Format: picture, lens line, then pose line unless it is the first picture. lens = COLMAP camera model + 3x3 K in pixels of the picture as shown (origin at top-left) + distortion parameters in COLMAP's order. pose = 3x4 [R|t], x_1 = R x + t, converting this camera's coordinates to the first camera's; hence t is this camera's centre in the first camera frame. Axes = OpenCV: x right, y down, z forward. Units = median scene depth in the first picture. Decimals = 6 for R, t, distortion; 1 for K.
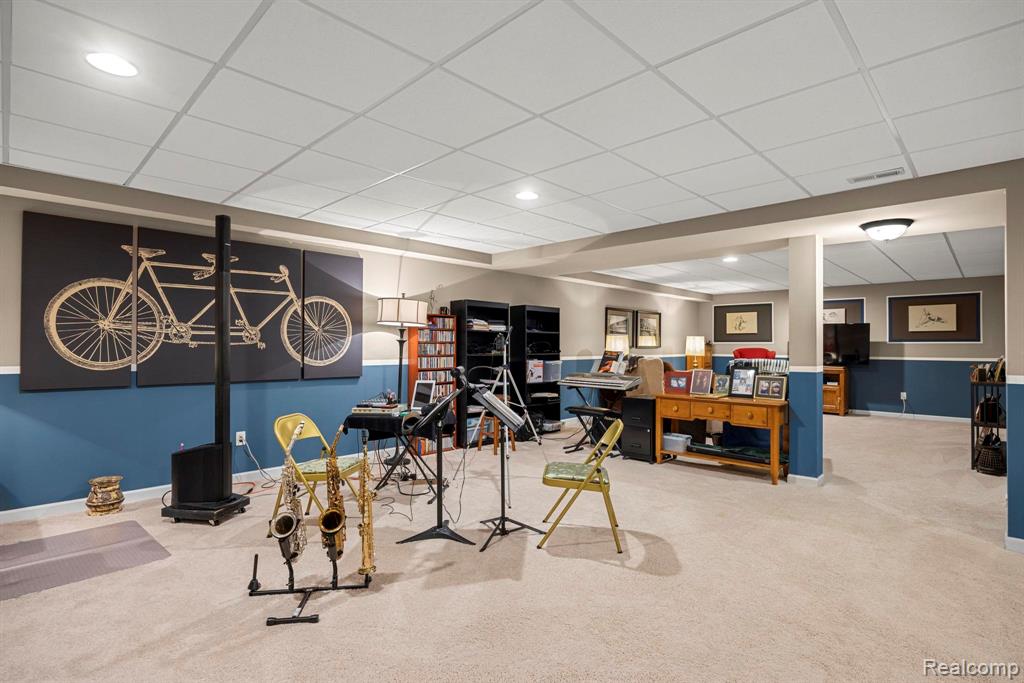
lens RADIAL K [[501.1, 0, 515.2], [0, 501.1, 342.0], [0, 0, 1]] dist [-0.005488, -0.002381]
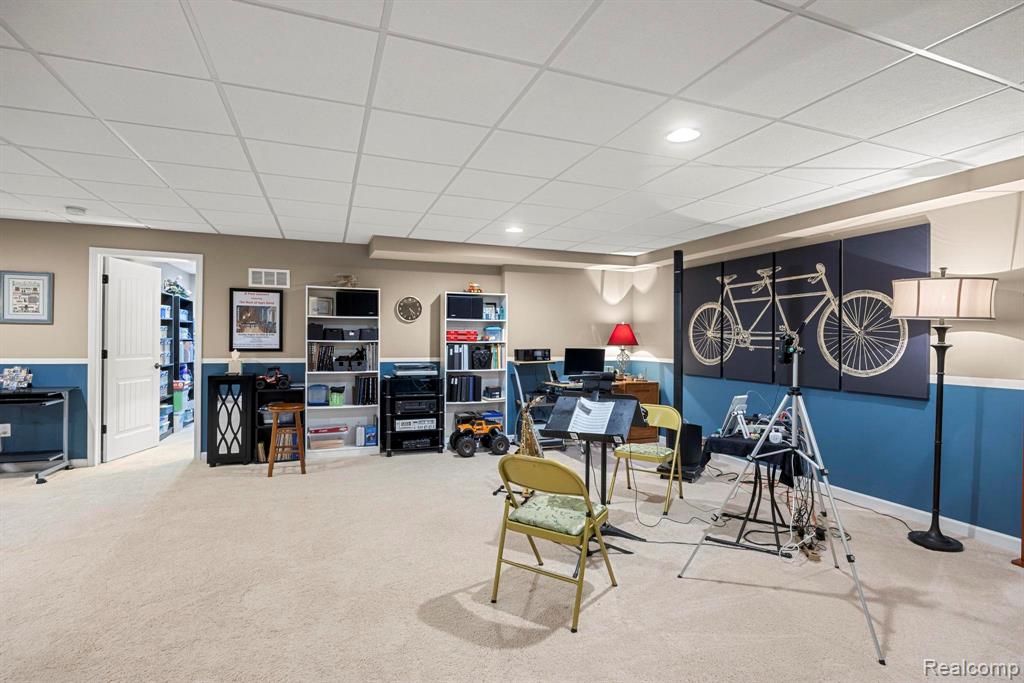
lens RADIAL K [[501.1, 0, 515.3], [0, 501.1, 340.8], [0, 0, 1]] dist [-0.005488, -0.002381]
pose [[-0.410035, -0.006993, -0.912043, 0.662123], [-0.005412, 0.999972, -0.005234, -0.003635], [0.912054, 0.002790, -0.410061, 0.953104]]
